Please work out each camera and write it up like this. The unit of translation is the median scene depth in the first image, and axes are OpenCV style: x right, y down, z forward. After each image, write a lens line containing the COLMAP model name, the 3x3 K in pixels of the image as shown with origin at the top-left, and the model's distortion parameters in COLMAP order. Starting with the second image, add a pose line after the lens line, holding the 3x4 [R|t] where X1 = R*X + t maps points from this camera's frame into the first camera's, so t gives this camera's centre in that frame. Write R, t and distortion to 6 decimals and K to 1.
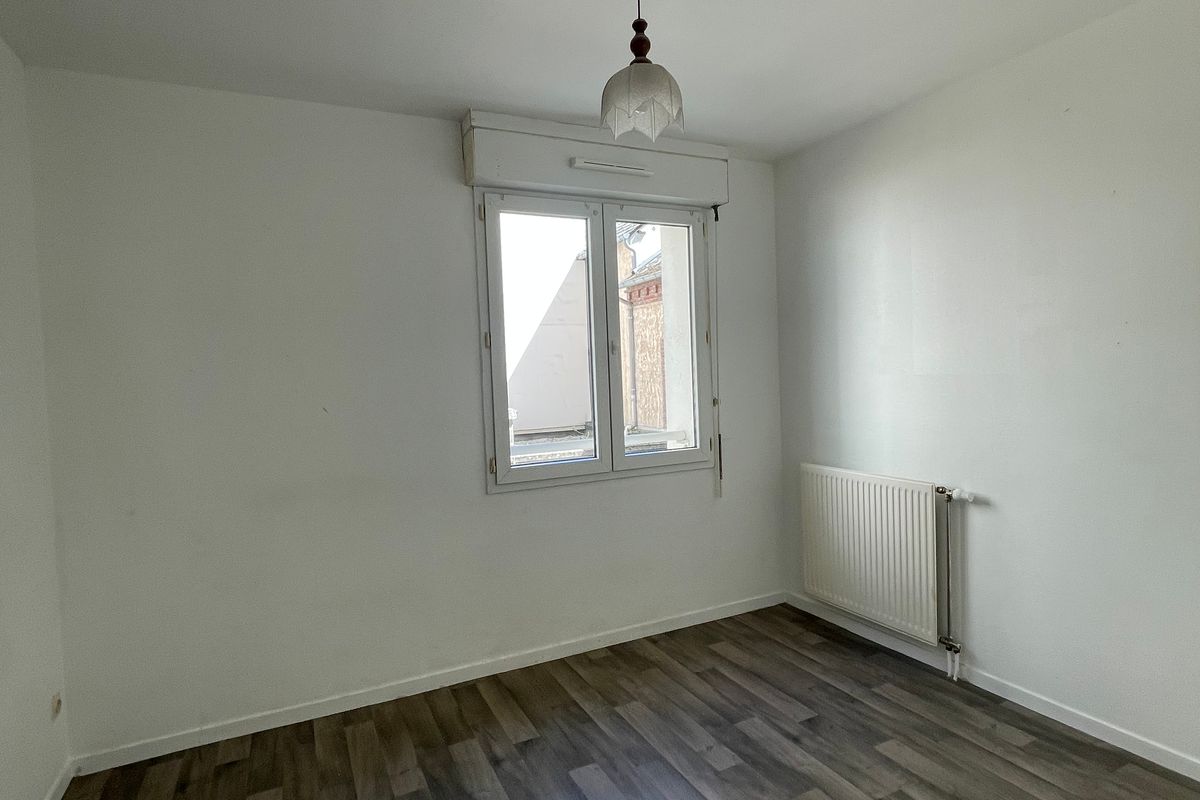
lens RADIAL K [[623.4, 0, 598.7], [0, 623.4, 405.1], [0, 0, 1]] dist [-0.006632, 0.002167]
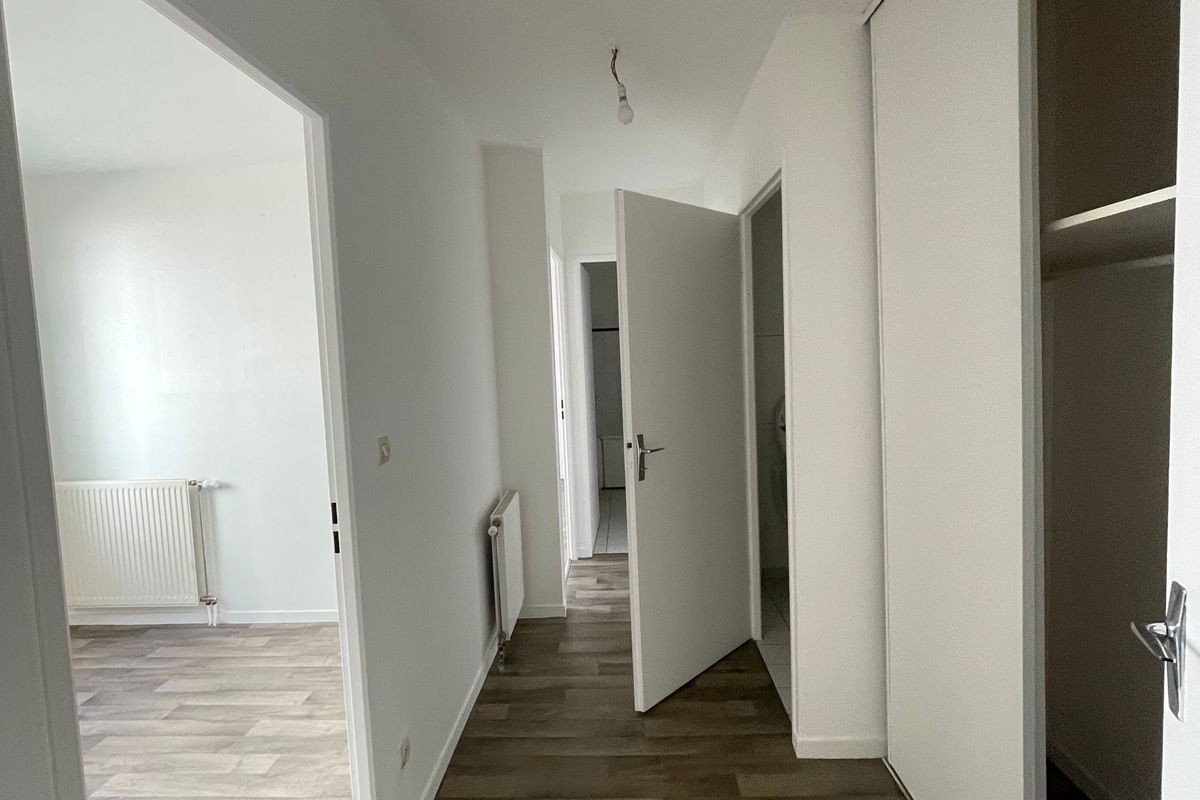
lens RADIAL K [[623.4, 0, 591.9], [0, 623.4, 408.6], [0, 0, 1]] dist [-0.006632, 0.002167]
pose [[0.465769, -0.055826, 0.883144, -0.189956], [0.049359, 0.998093, 0.037061, -0.022916], [-0.883529, 0.026329, 0.467637, -0.329716]]
